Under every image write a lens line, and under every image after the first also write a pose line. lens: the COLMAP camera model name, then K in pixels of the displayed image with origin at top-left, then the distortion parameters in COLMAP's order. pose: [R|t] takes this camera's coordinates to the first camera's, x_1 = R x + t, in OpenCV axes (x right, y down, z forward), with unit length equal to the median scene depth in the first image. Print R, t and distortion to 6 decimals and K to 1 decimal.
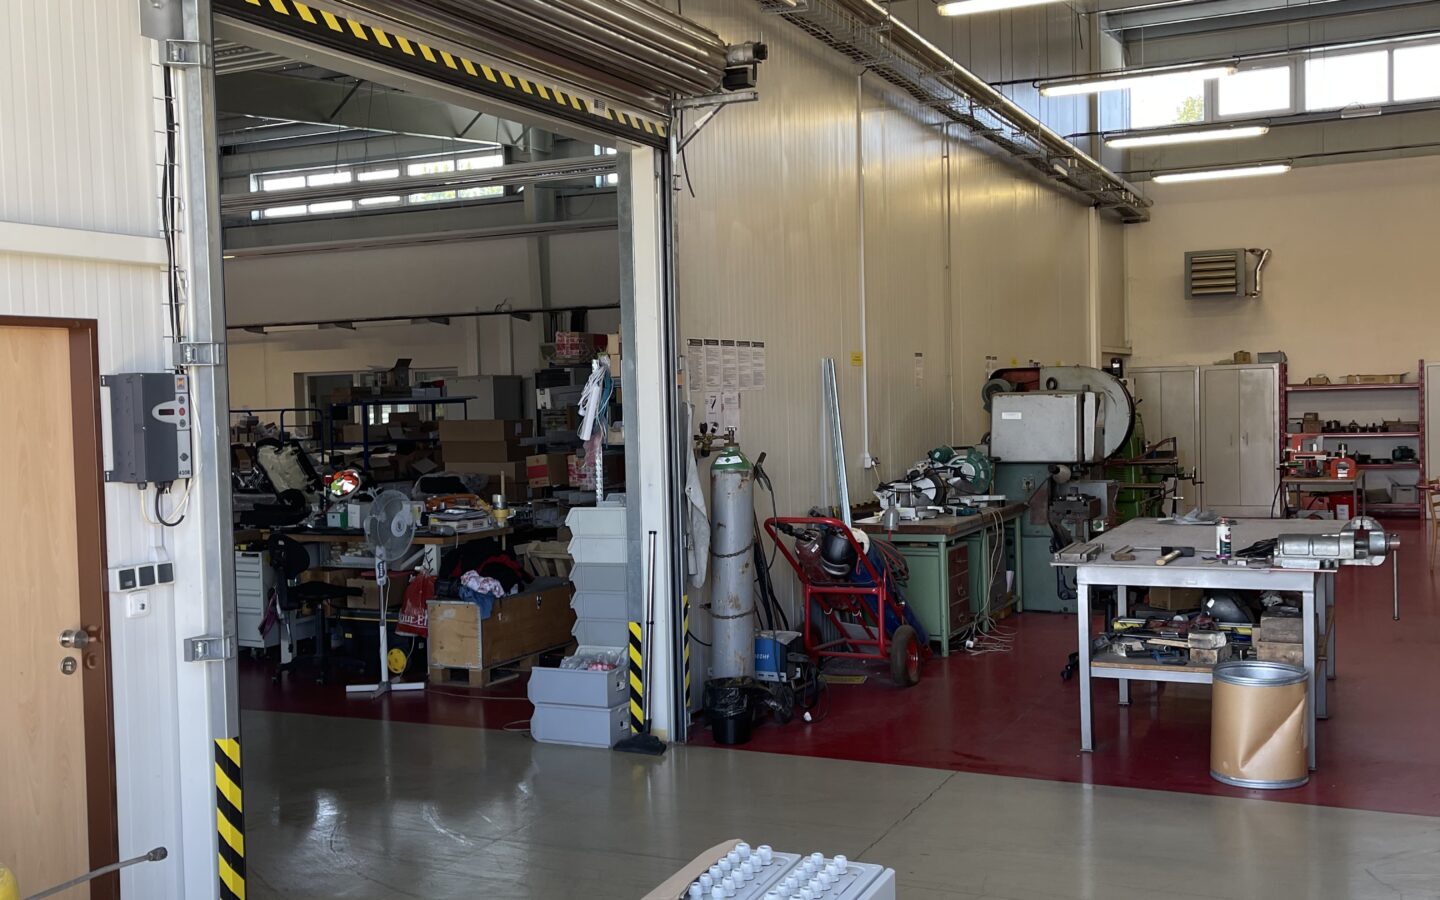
lens RADIAL K [[1399.0, 0, 709.2], [0, 1399.0, 446.4], [0, 0, 1]] dist [0.045924, 0.000000]
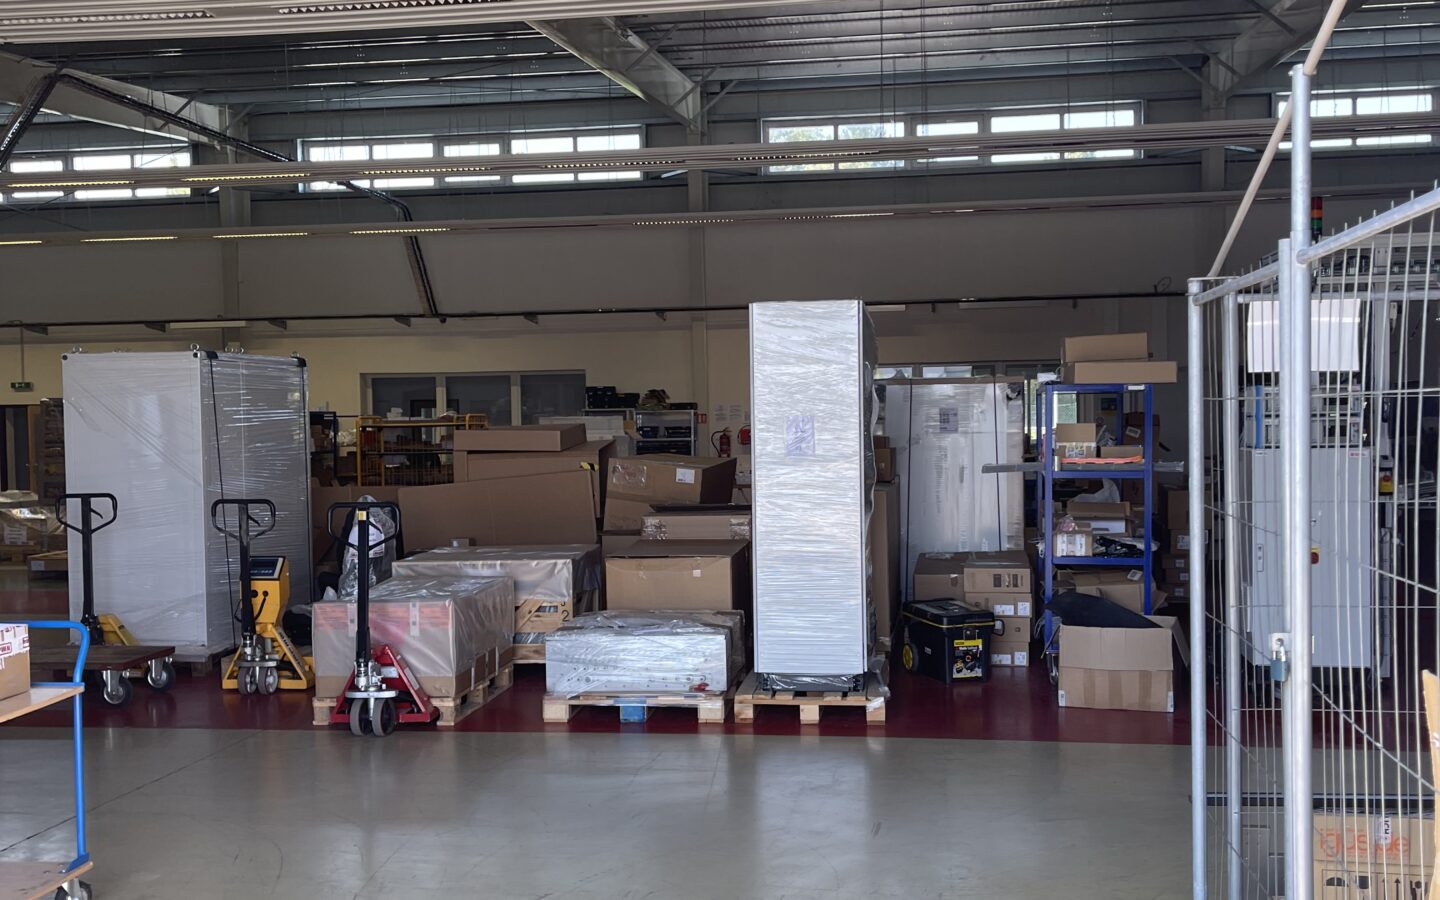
lens RADIAL K [[1399.0, 0, 728.0], [0, 1399.0, 452.5], [0, 0, 1]] dist [0.045924, 0.000000]
pose [[0.972695, 0.011270, 0.231811, -0.276808], [-0.008557, 0.999883, -0.012704, 0.005962], [-0.231927, 0.010373, 0.972678, 0.108564]]
